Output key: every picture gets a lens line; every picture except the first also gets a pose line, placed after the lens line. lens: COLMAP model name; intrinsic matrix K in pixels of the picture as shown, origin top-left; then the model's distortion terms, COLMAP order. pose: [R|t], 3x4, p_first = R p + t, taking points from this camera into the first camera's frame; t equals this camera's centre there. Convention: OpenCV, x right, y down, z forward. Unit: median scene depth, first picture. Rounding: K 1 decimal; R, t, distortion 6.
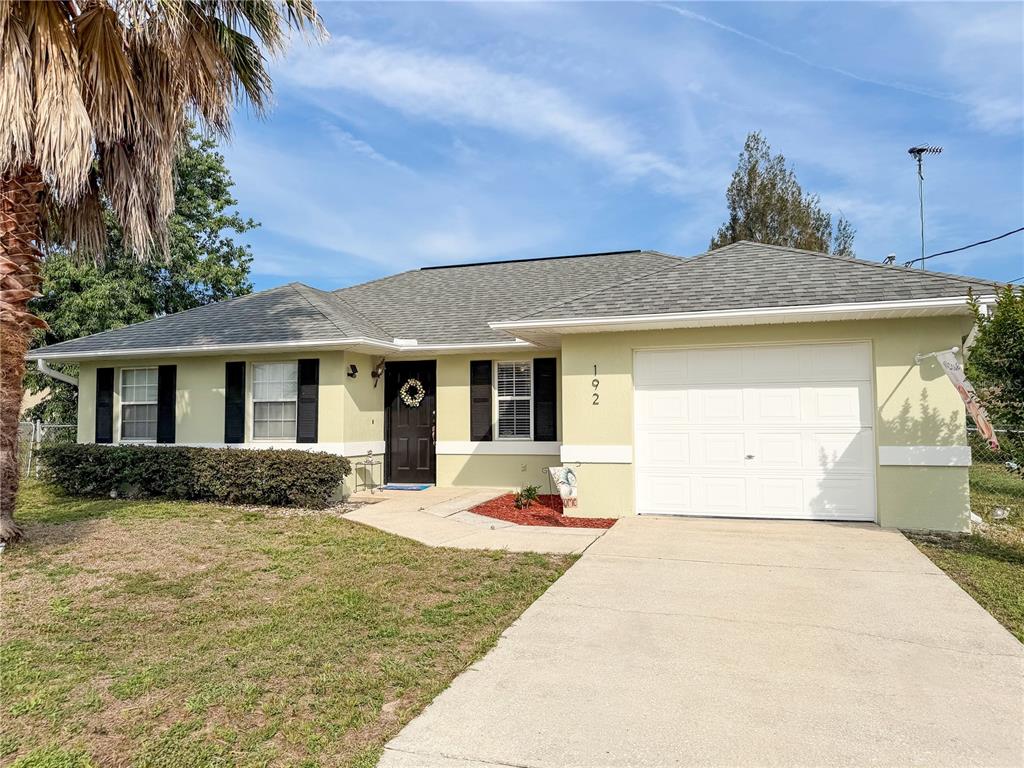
lens RADIAL K [[717.9, 0, 511.5], [0, 717.9, 377.0], [0, 0, 1]] dist [-0.020740, 0.000784]
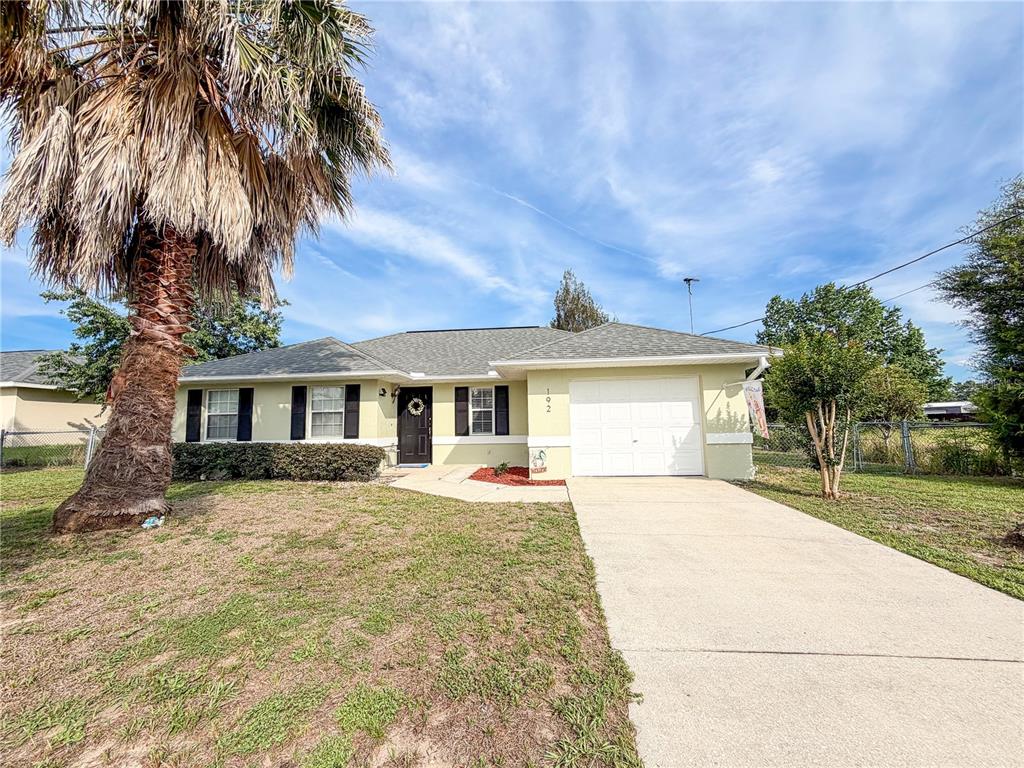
lens RADIAL K [[408.2, 0, 510.3], [0, 408.2, 385.2], [0, 0, 1]] dist [-0.003035, -0.000338]
pose [[0.974426, 0.011519, 0.224412, -0.147187], [-0.002539, 0.999186, -0.040262, 0.011239], [-0.224693, 0.038663, 0.973662, 0.066775]]
